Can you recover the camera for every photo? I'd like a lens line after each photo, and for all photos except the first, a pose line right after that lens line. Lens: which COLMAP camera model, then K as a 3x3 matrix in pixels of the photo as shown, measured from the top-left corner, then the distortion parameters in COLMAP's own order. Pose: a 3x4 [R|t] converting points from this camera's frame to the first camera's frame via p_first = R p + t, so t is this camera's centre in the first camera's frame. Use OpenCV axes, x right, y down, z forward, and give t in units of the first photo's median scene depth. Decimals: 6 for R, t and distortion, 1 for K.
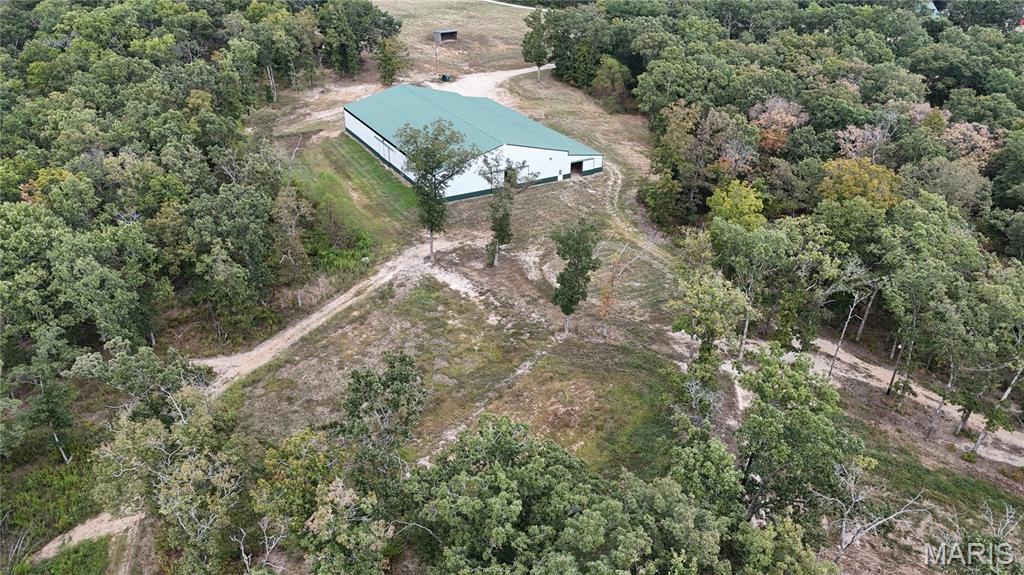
lens RADIAL K [[749.1, 0, 512.0], [0, 749.1, 287.5], [0, 0, 1]] dist [0.111193, -0.148785]
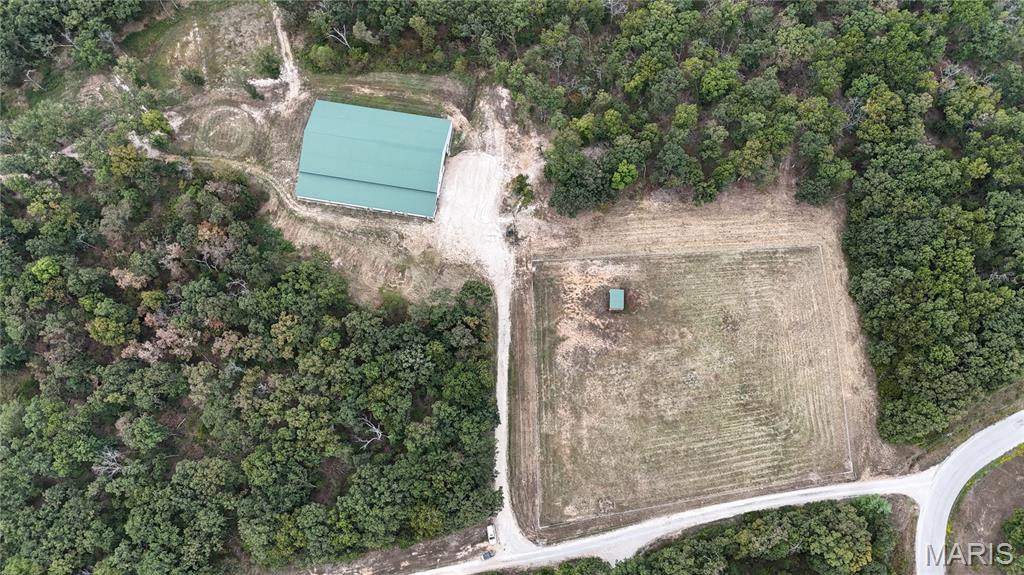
lens RADIAL K [[749.1, 0, 512.0], [0, 749.1, 287.5], [0, 0, 1]] dist [0.111193, -0.148785]
pose [[-0.622987, 0.760359, -0.183688, 0.235597], [-0.361138, -0.071274, 0.929785, -1.624340], [0.693878, 0.645580, 0.318997, 0.729648]]
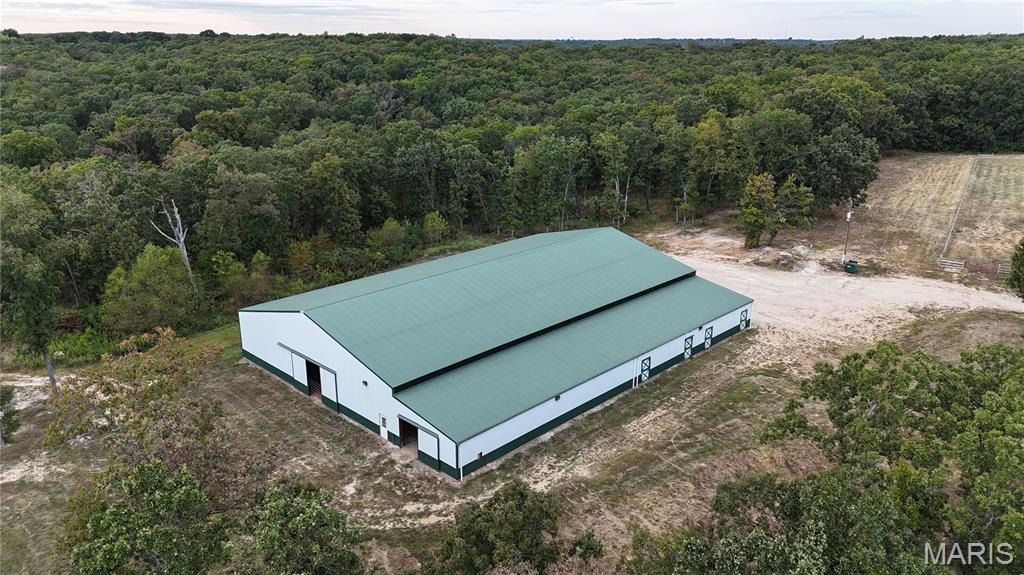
lens RADIAL K [[749.1, 0, 512.0], [0, 749.1, 287.5], [0, 0, 1]] dist [0.111193, -0.148785]
pose [[0.287881, 0.296790, -0.910517, 0.376600], [-0.459625, 0.876926, 0.140520, -0.253567], [0.840161, 0.378043, 0.388862, 0.657450]]
